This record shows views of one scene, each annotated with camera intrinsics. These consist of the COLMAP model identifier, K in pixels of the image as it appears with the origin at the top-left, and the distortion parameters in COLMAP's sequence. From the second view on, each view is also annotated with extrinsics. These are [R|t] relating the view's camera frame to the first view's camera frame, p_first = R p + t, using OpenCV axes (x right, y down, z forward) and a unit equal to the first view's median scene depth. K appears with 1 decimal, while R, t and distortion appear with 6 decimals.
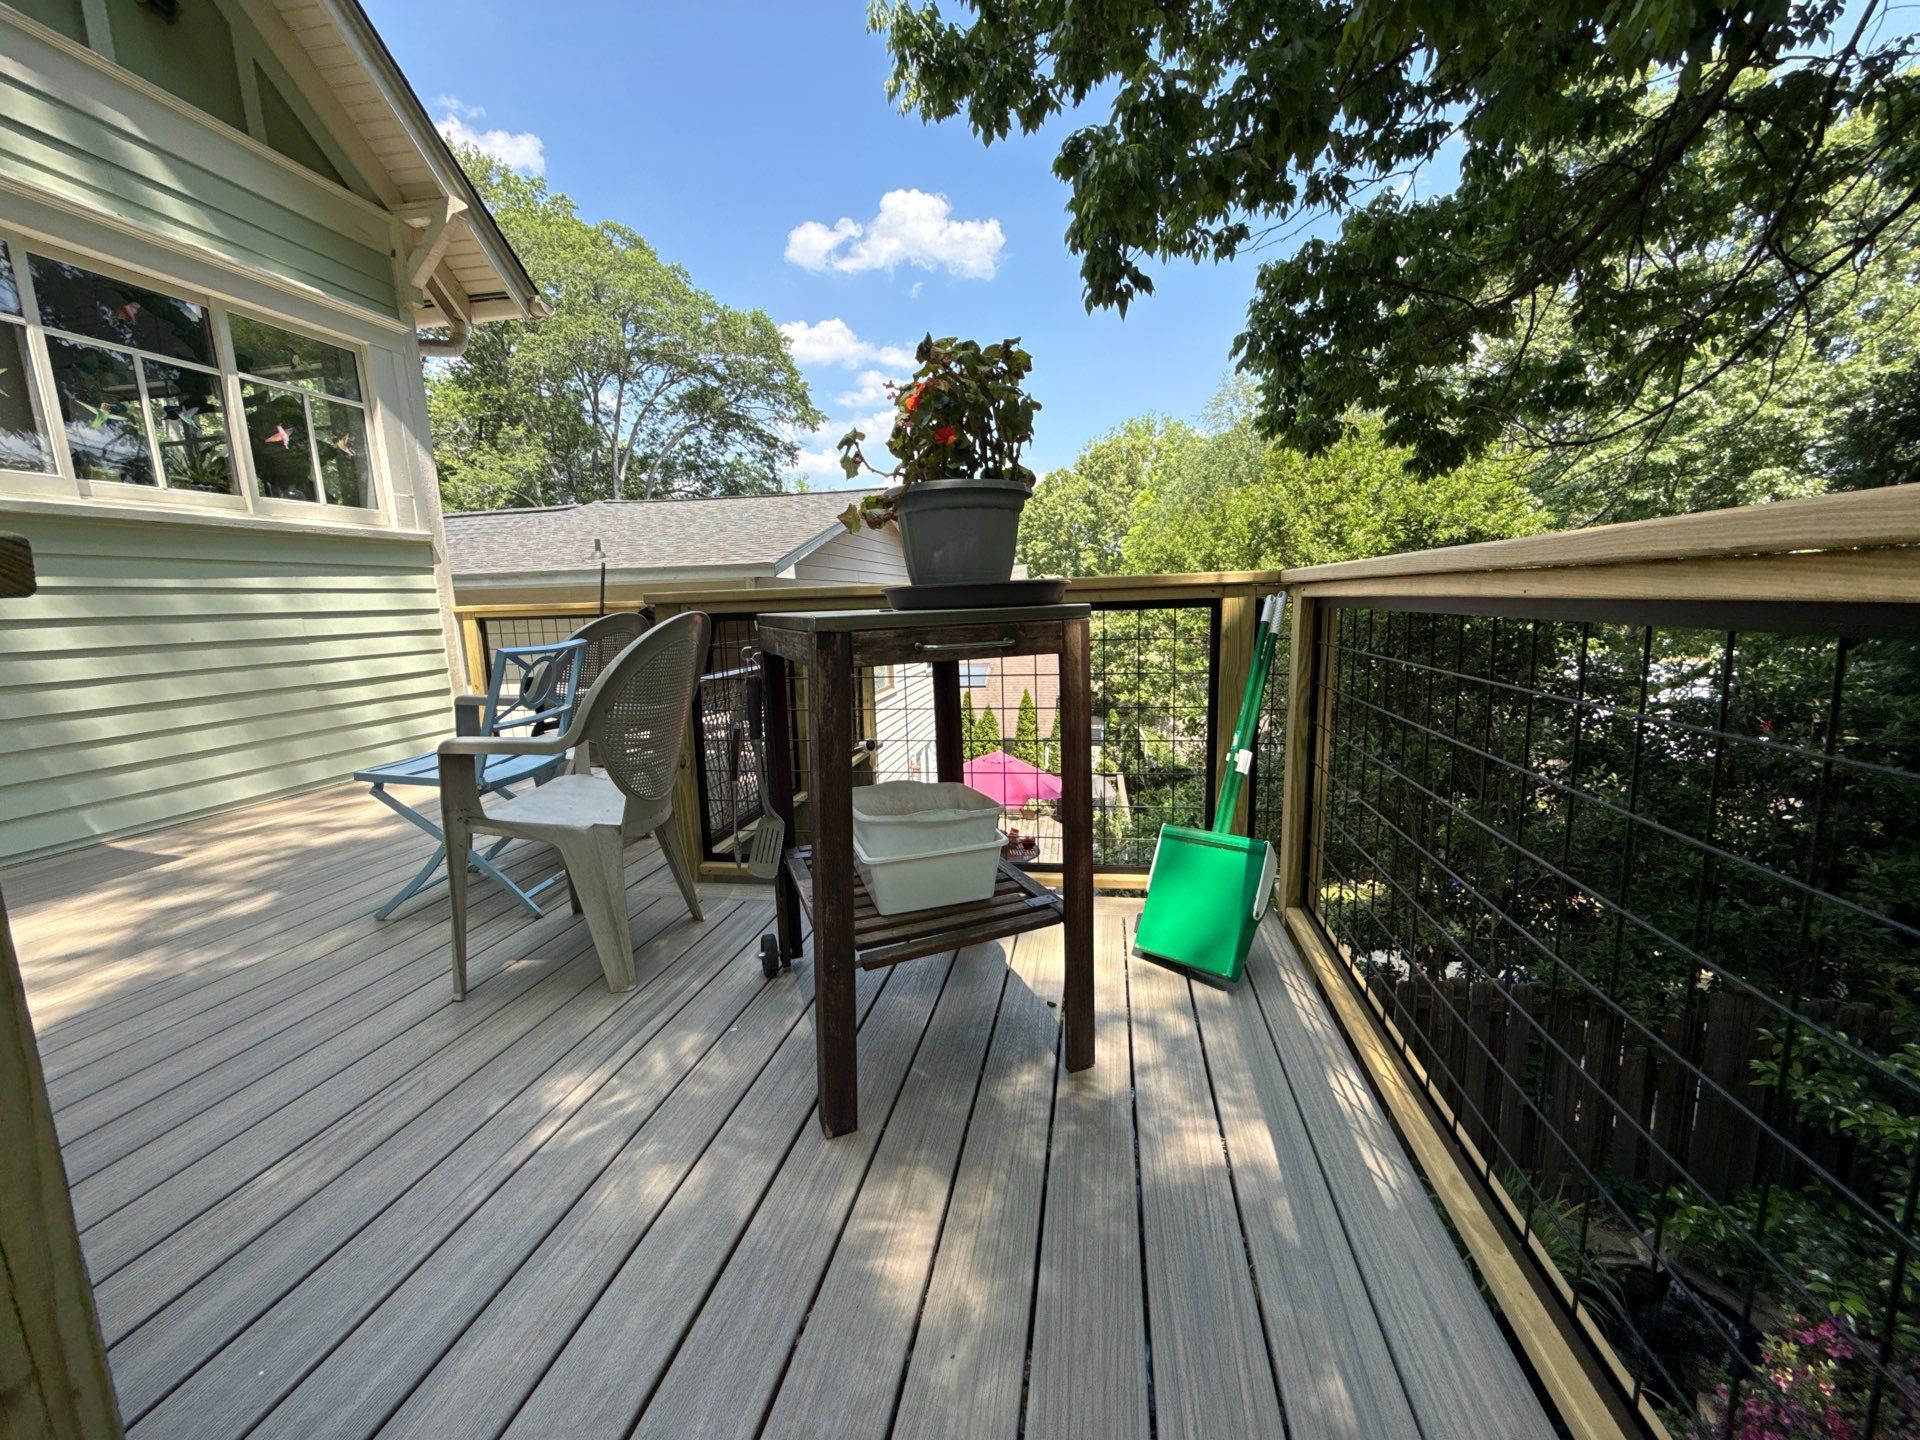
lens RADIAL K [[766.2, 0, 960.0], [0, 766.2, 720.0], [0, 0, 1]] dist [0.001687, -0.000492]
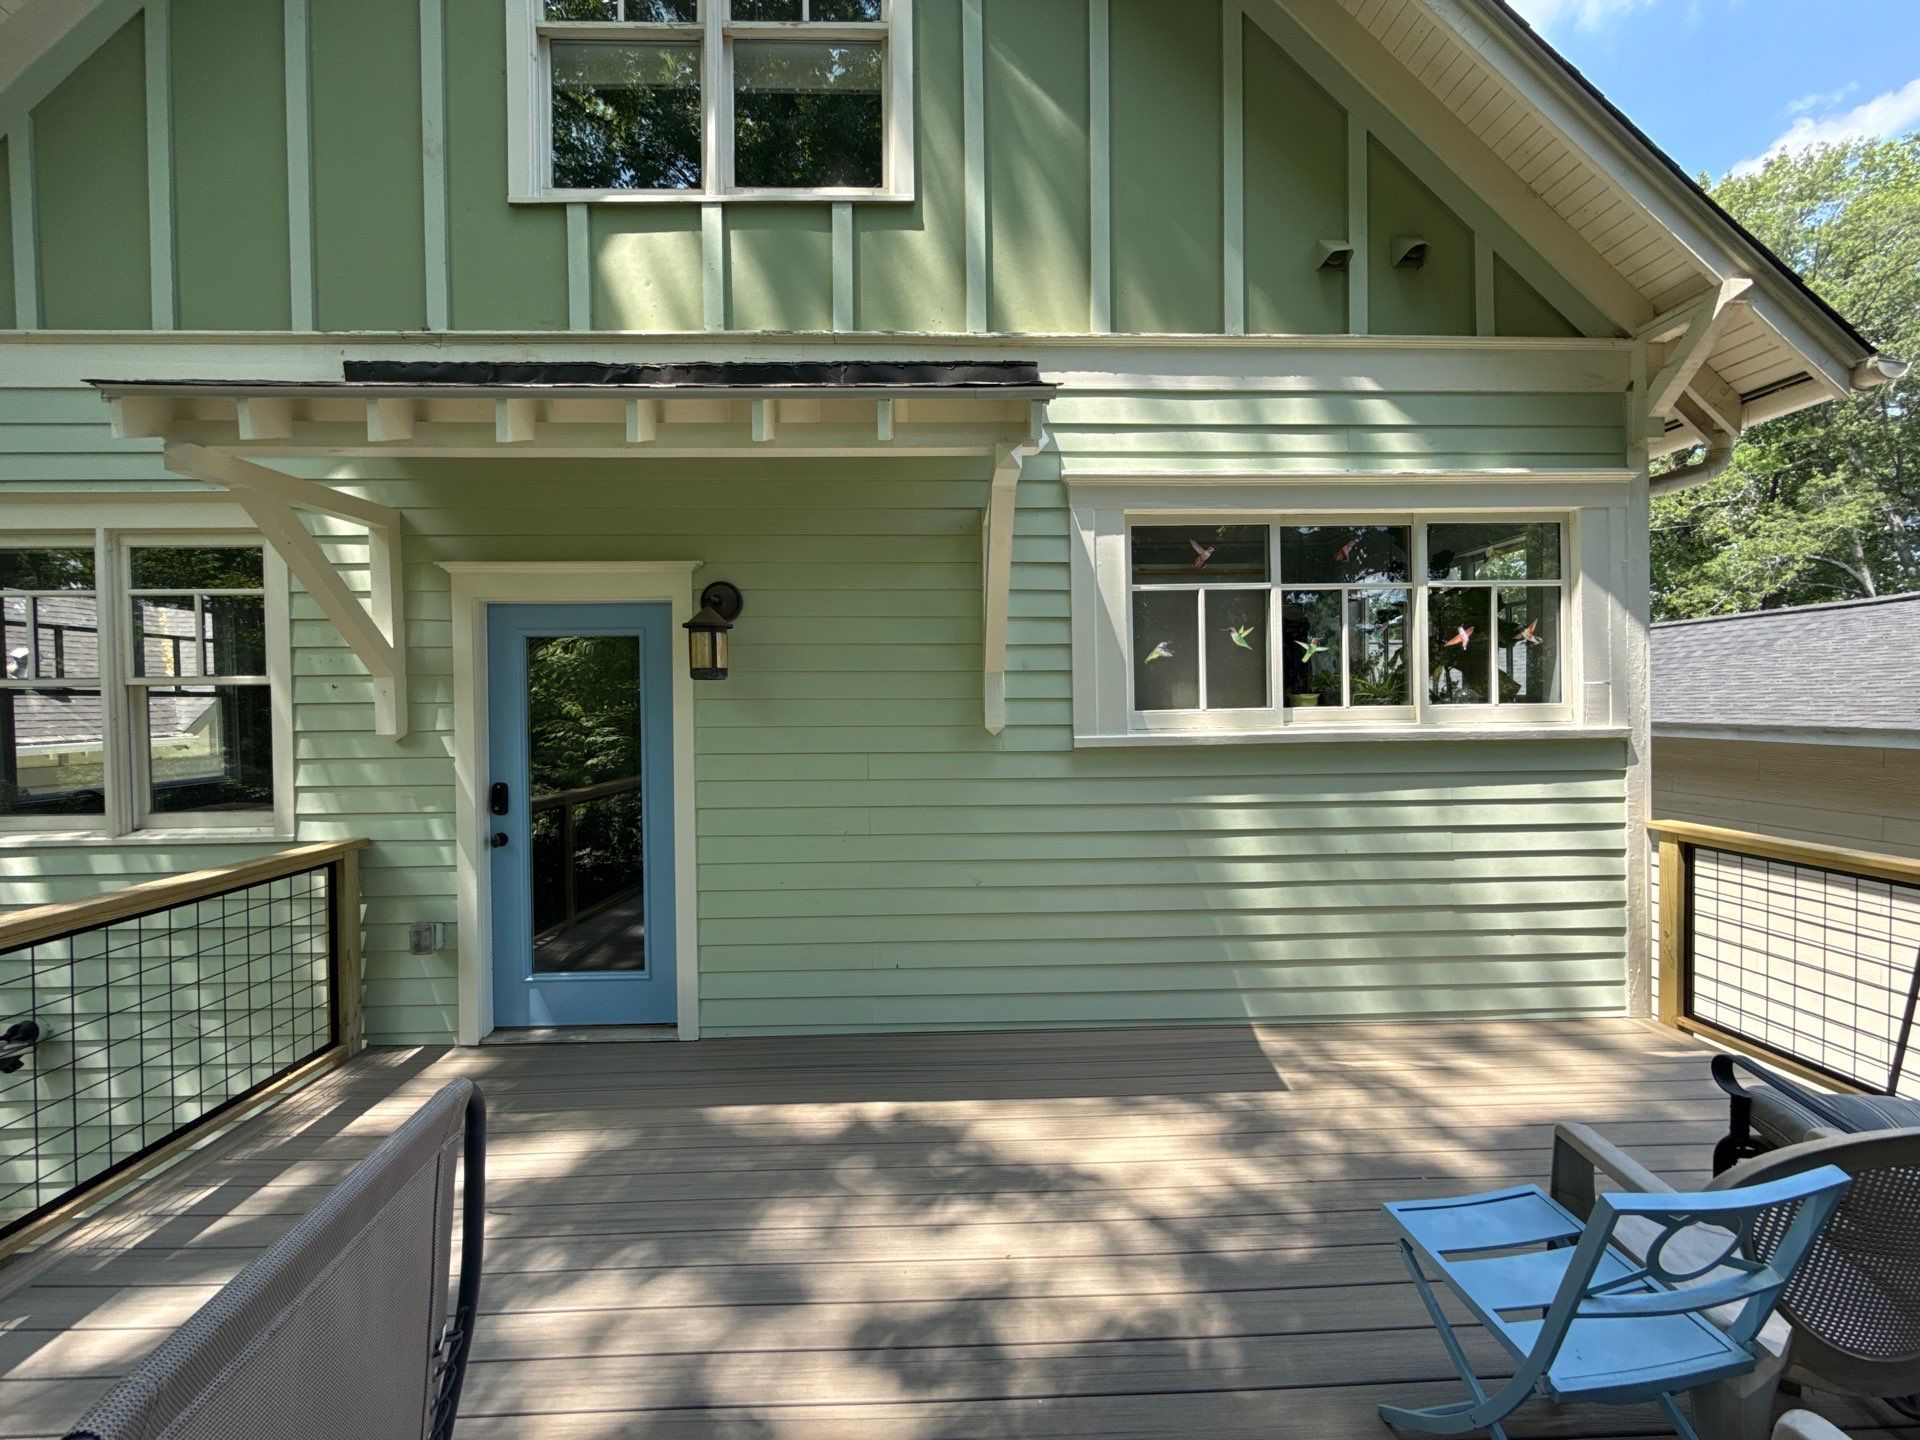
lens RADIAL K [[766.2, 0, 960.0], [0, 766.2, 720.0], [0, 0, 1]] dist [0.001687, -0.000492]
pose [[0.218450, 0.045056, -0.974808, -0.094698], [-0.146333, 0.989151, 0.012927, -0.173500], [0.964814, 0.139822, 0.222673, 0.196187]]
